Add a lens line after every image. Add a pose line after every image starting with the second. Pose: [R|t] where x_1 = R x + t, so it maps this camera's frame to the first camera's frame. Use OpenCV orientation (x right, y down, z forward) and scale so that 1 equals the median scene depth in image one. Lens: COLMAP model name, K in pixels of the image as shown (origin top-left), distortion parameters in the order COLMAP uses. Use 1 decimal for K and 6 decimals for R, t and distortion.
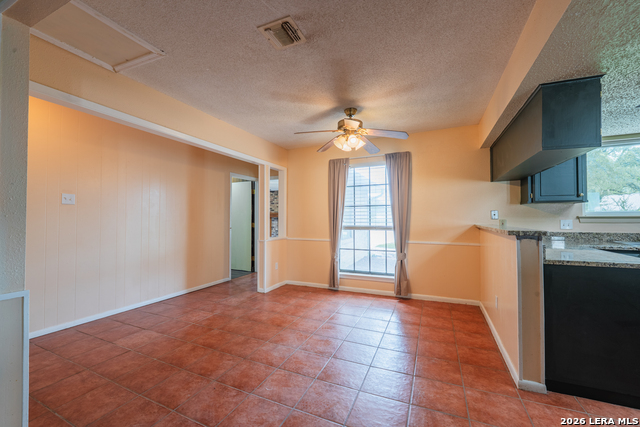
lens RADIAL K [[262.4, 0, 315.8], [0, 262.4, 213.2], [0, 0, 1]] dist [-0.009117, -0.000029]
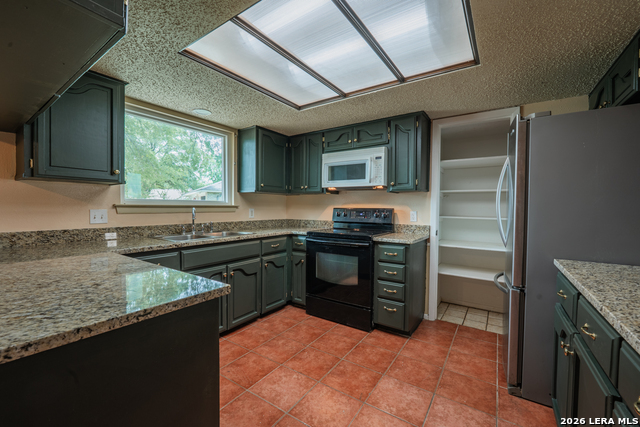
lens RADIAL K [[262.4, 0, 315.8], [0, 262.4, 213.2], [0, 0, 1]] dist [-0.009117, -0.000029]
pose [[0.174124, -0.016107, 0.984592, 0.421413], [-0.024764, 0.999478, 0.020730, 0.007736], [-0.984412, -0.027991, 0.173634, 0.353789]]
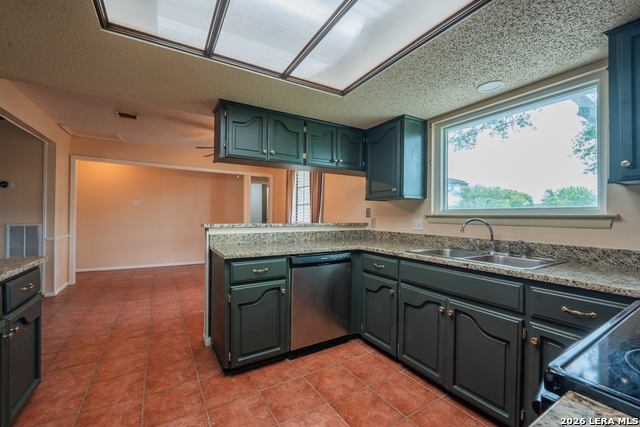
lens RADIAL K [[262.4, 0, 315.8], [0, 262.4, 213.2], [0, 0, 1]] dist [-0.009117, -0.000029]
pose [[0.825462, 0.007053, -0.564414, 1.229673], [-0.000693, 0.999934, 0.011482, -0.002846], [0.564458, -0.009087, 0.825412, 0.122638]]
